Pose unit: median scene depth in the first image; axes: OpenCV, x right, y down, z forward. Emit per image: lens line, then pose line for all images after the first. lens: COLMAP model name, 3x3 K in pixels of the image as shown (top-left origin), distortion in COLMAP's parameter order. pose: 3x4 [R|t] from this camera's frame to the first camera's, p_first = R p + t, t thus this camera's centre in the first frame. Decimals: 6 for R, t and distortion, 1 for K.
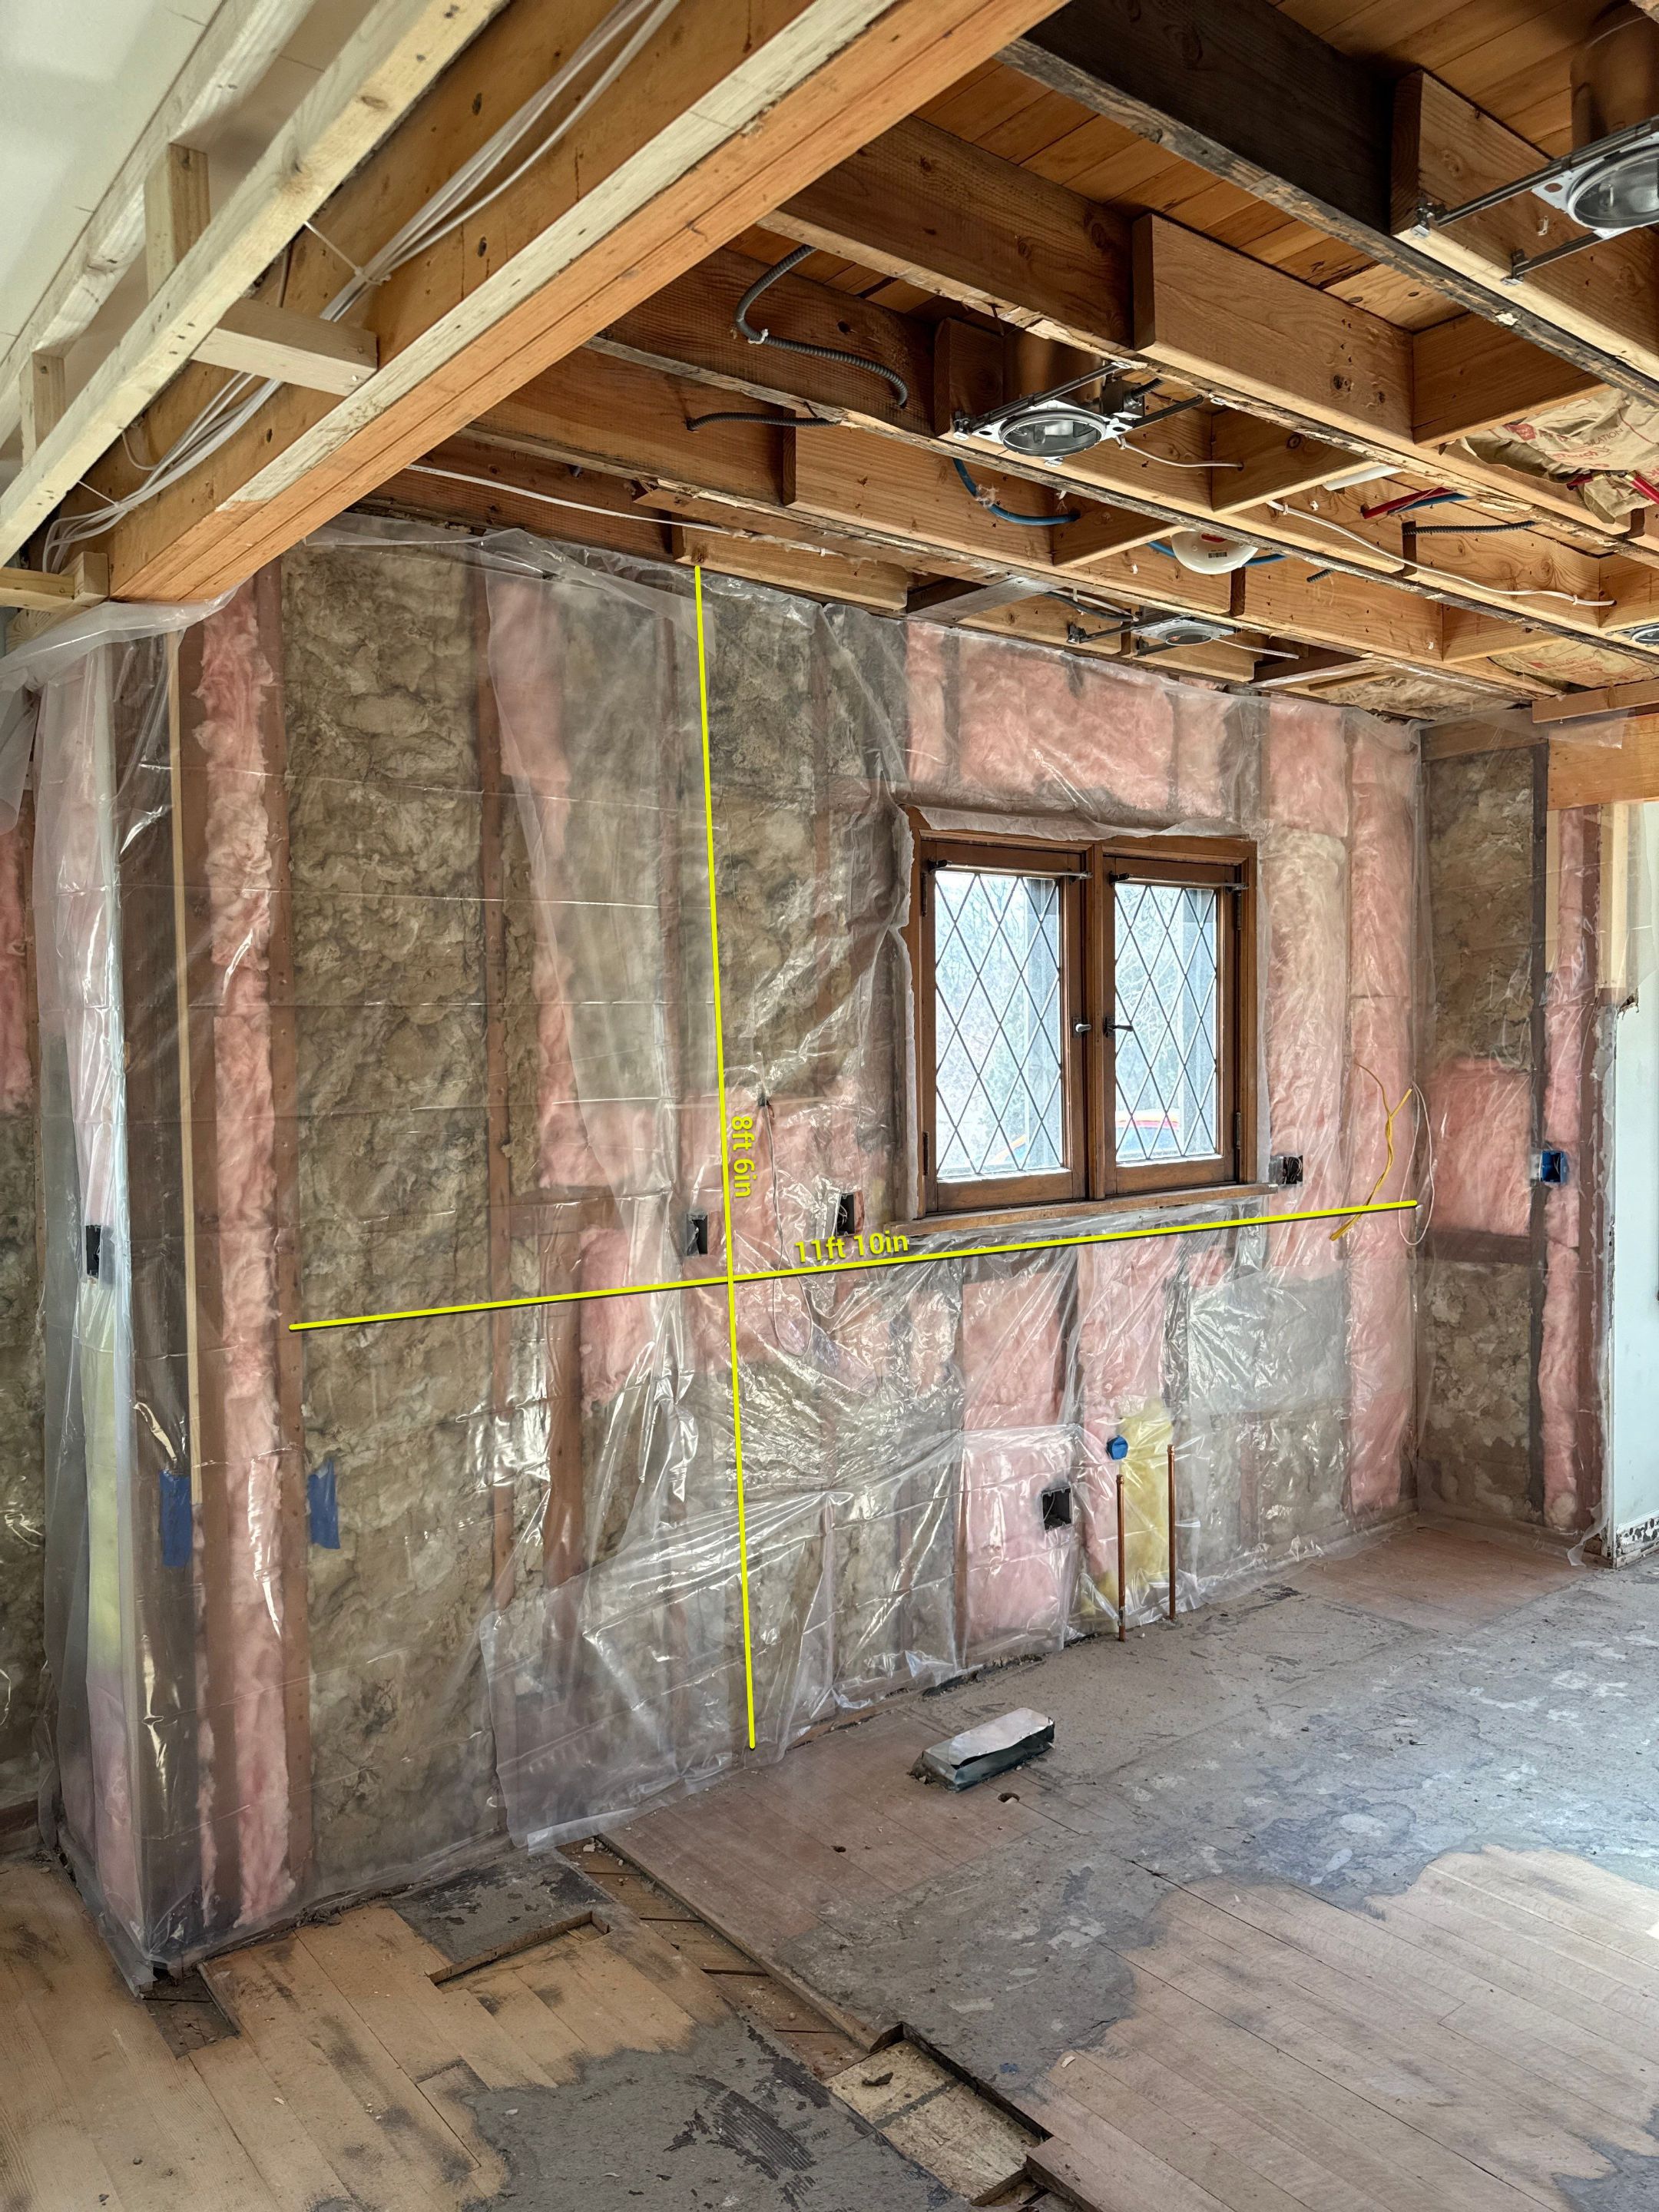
lens RADIAL K [[1568.4, 0, 829.5], [0, 1568.4, 1106.0], [0, 0, 1]] dist [0.033792, -0.037703]
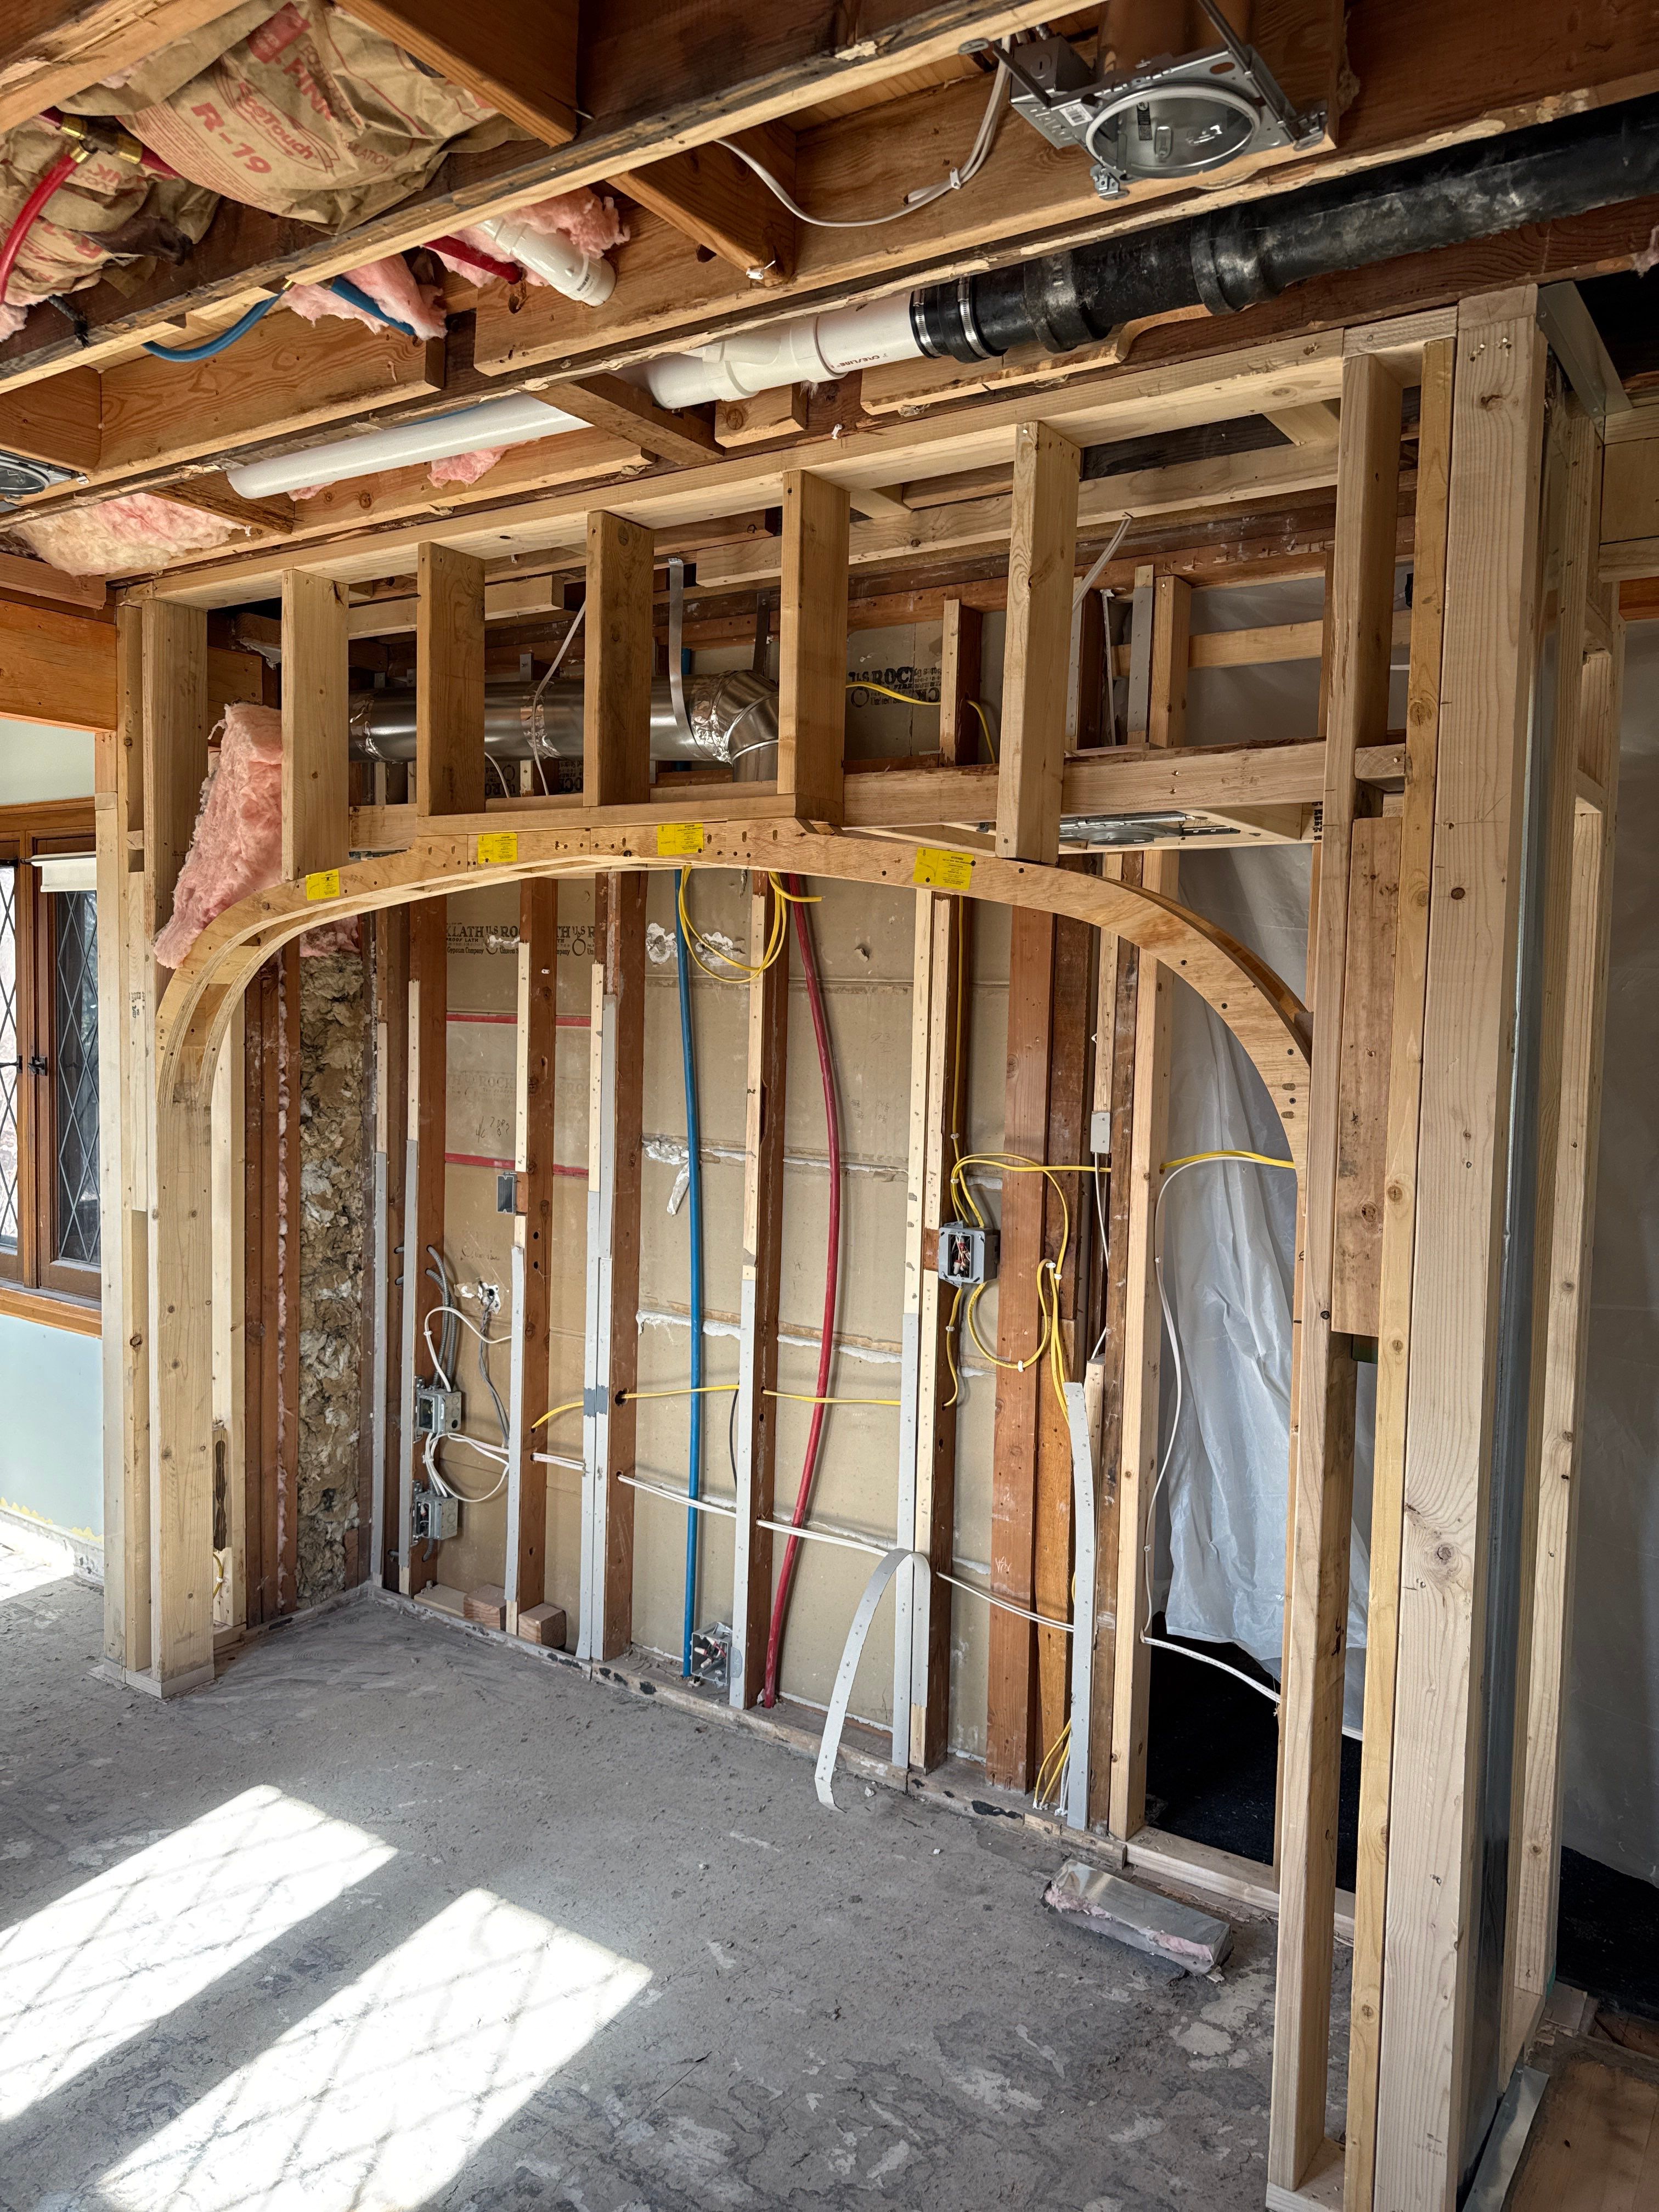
lens RADIAL K [[1556.2, 0, 838.8], [0, 1556.2, 1099.5], [0, 0, 1]] dist [0.030375, -0.039245]
pose [[-0.298479, -0.053135, 0.952936, -0.110370], [0.024013, 0.997715, 0.063153, -0.038280], [-0.954114, 0.041732, -0.296521, 0.556470]]
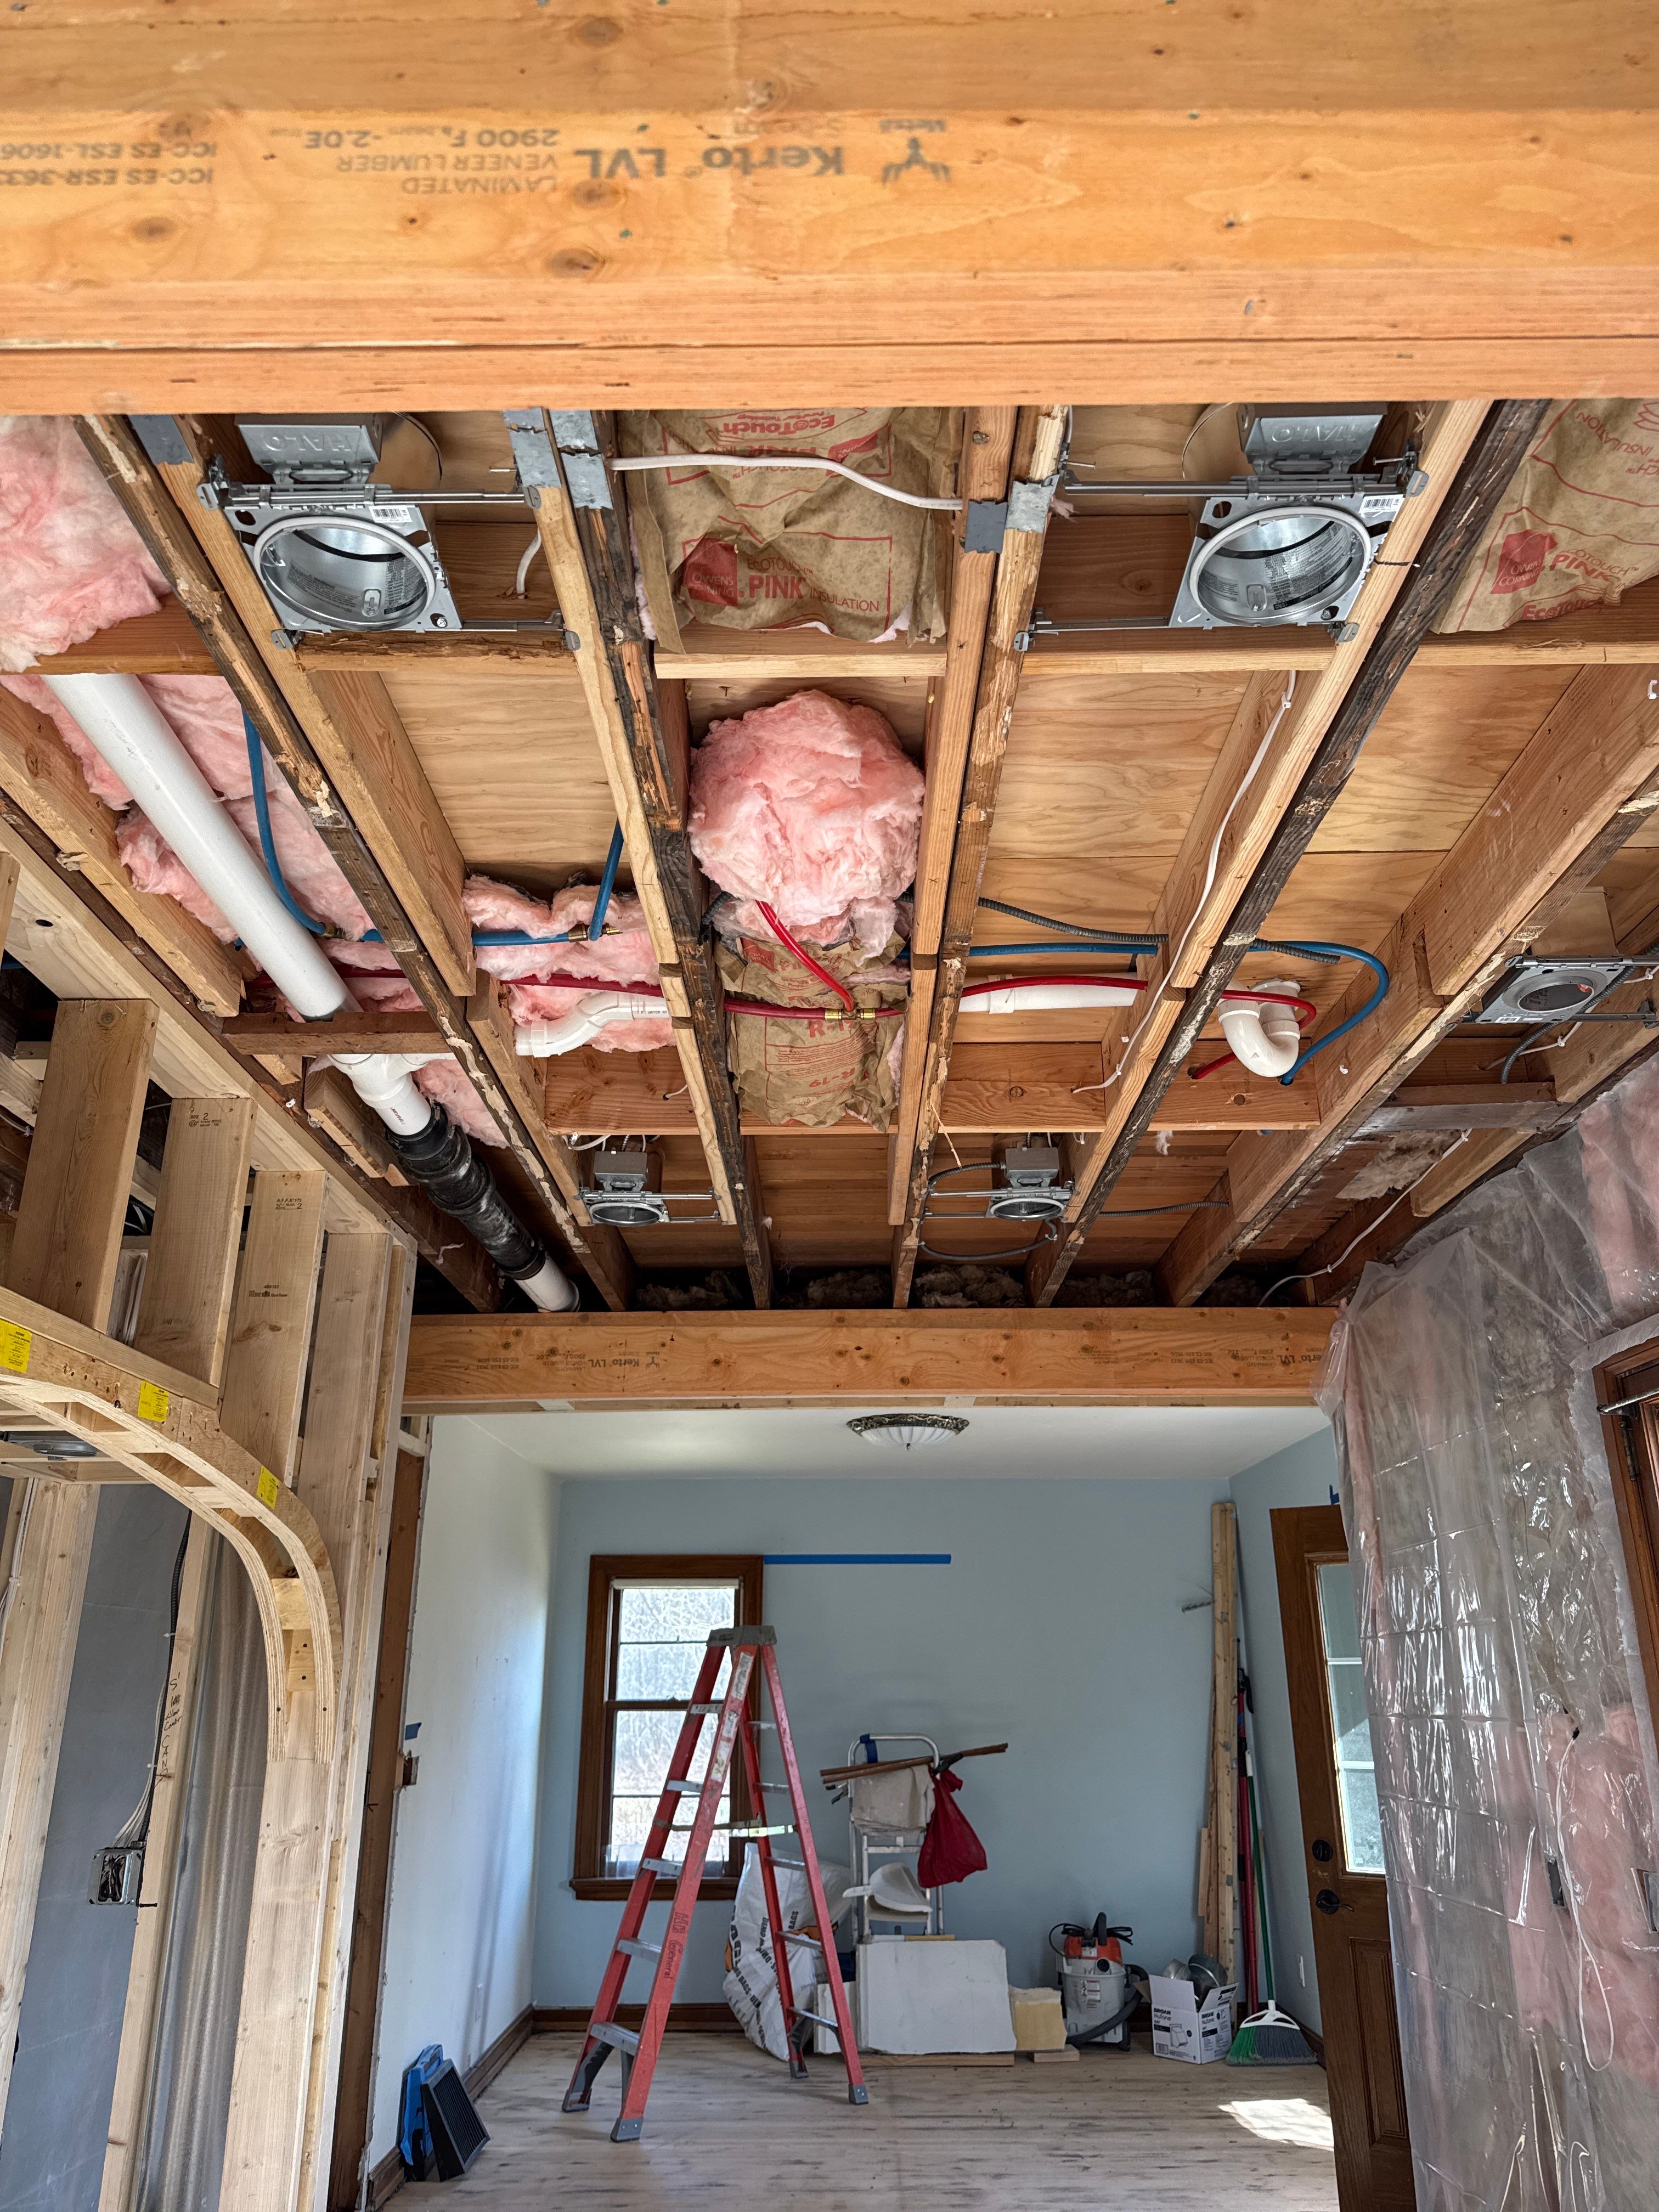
lens RADIAL K [[1568.4, 0, 829.5], [0, 1568.4, 1106.0], [0, 0, 1]] dist [0.033792, -0.037703]
pose [[-0.629494, -0.254523, -0.734136, 0.711009], [-0.025014, 0.950976, -0.308253, -0.039838], [0.776602, -0.175680, -0.605000, 0.931502]]
